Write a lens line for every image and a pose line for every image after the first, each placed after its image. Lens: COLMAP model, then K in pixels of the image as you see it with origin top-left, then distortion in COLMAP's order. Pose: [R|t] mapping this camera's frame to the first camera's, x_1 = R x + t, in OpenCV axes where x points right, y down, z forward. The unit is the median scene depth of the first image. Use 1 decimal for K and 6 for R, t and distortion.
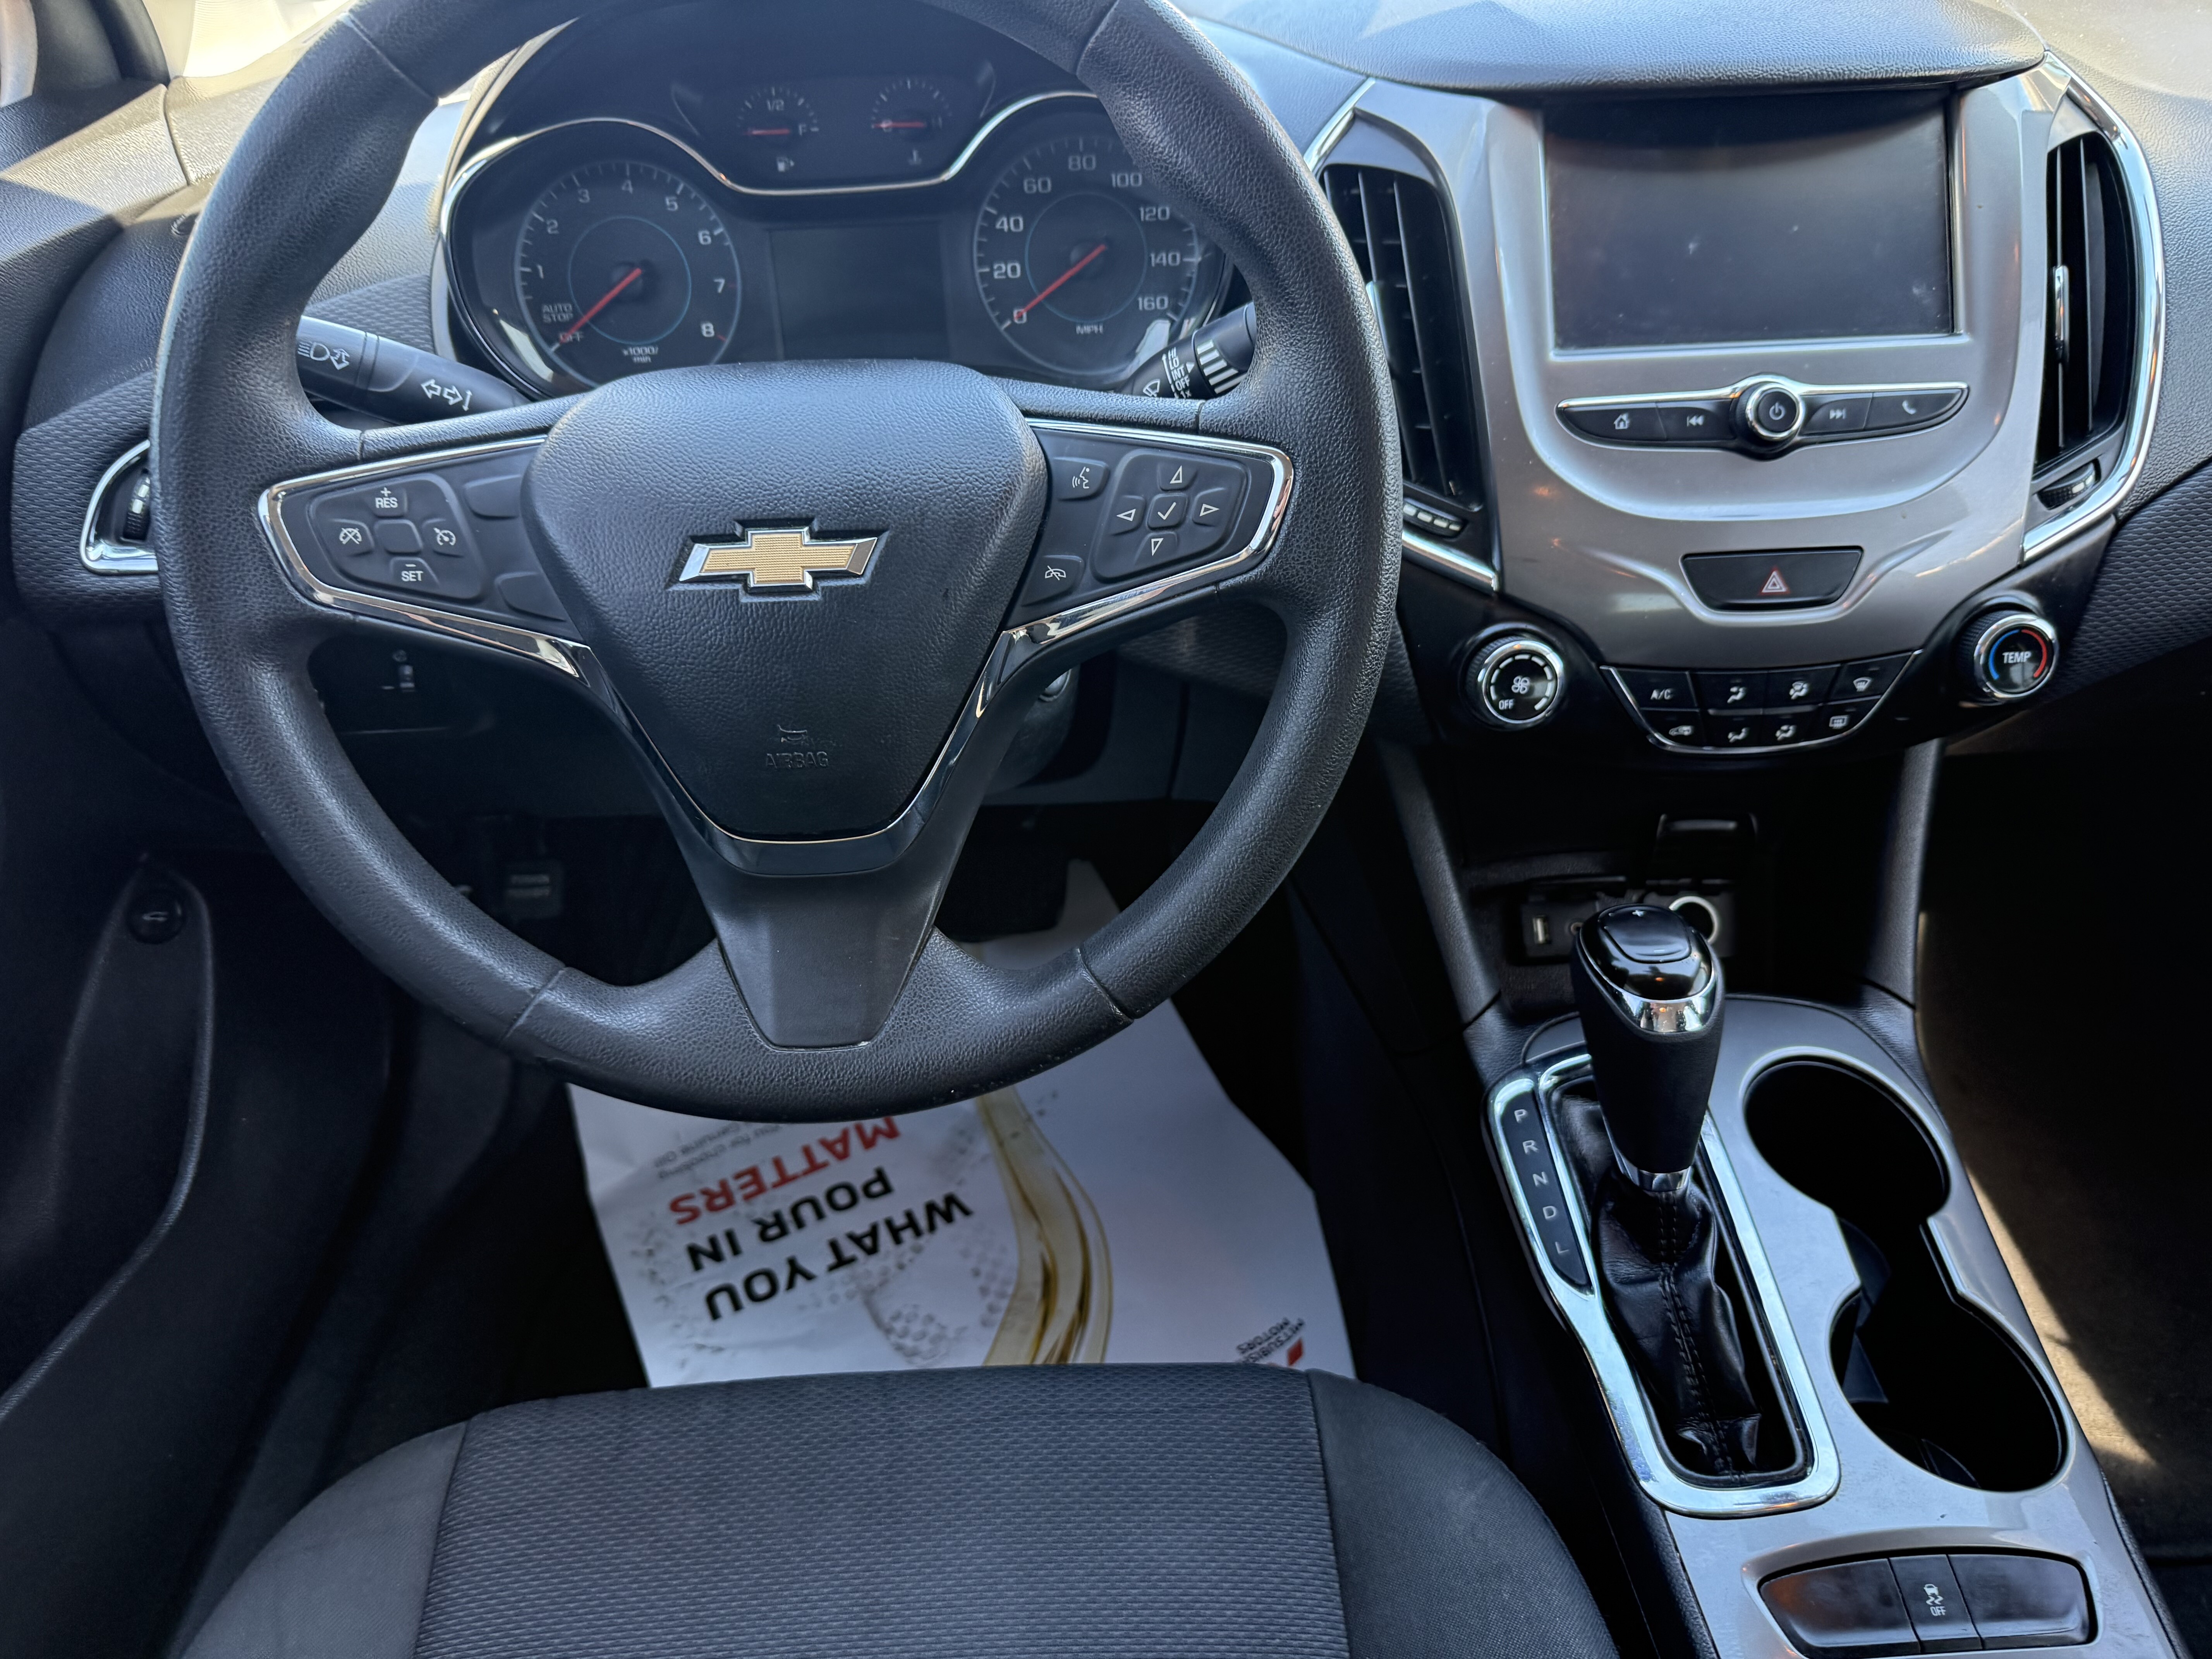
lens RADIAL K [[1583.3, 0, 1106.0], [0, 1583.3, 829.5], [0, 0, 1]] dist [0.007556, 0.000929]
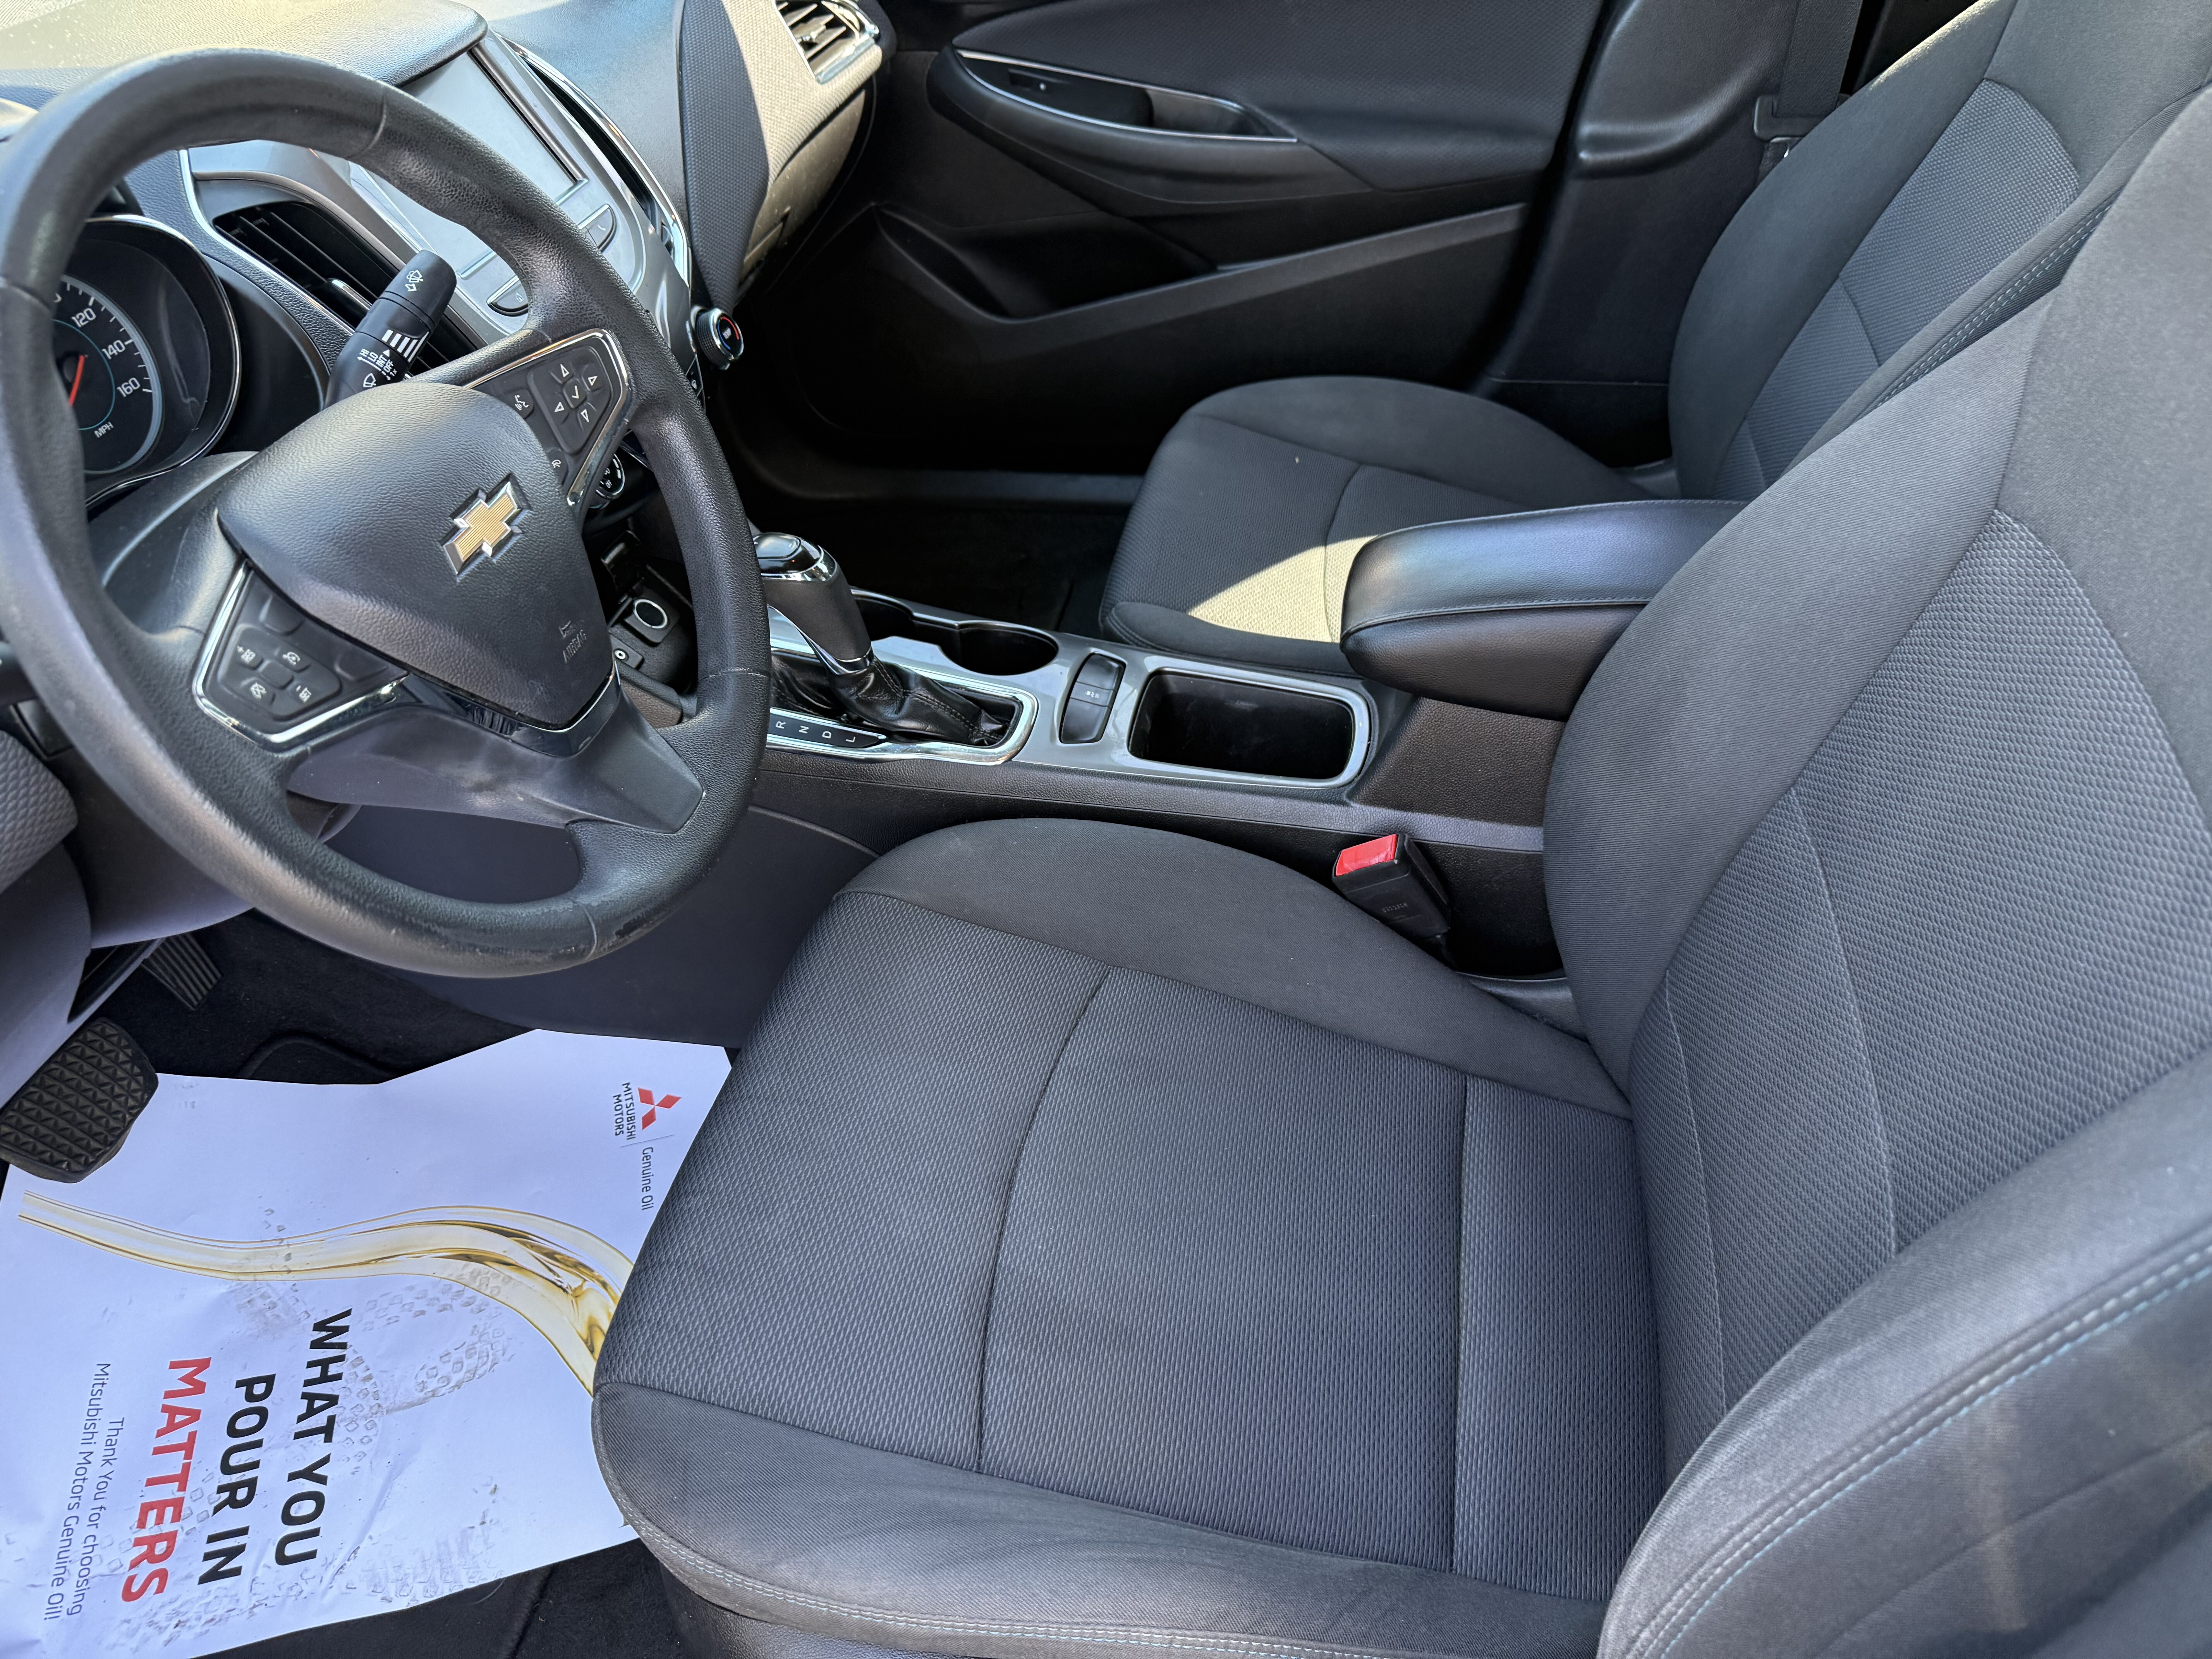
lens RADIAL K [[1483.4, 0, 1106.0], [0, 1483.4, 829.5], [0, 0, 1]] dist [-0.007041, -0.003360]
pose [[0.250048, -0.625622, 0.738968, -0.495205], [0.586514, 0.705121, 0.398506, -0.076050], [-0.770375, 0.333769, 0.543250, -0.008193]]
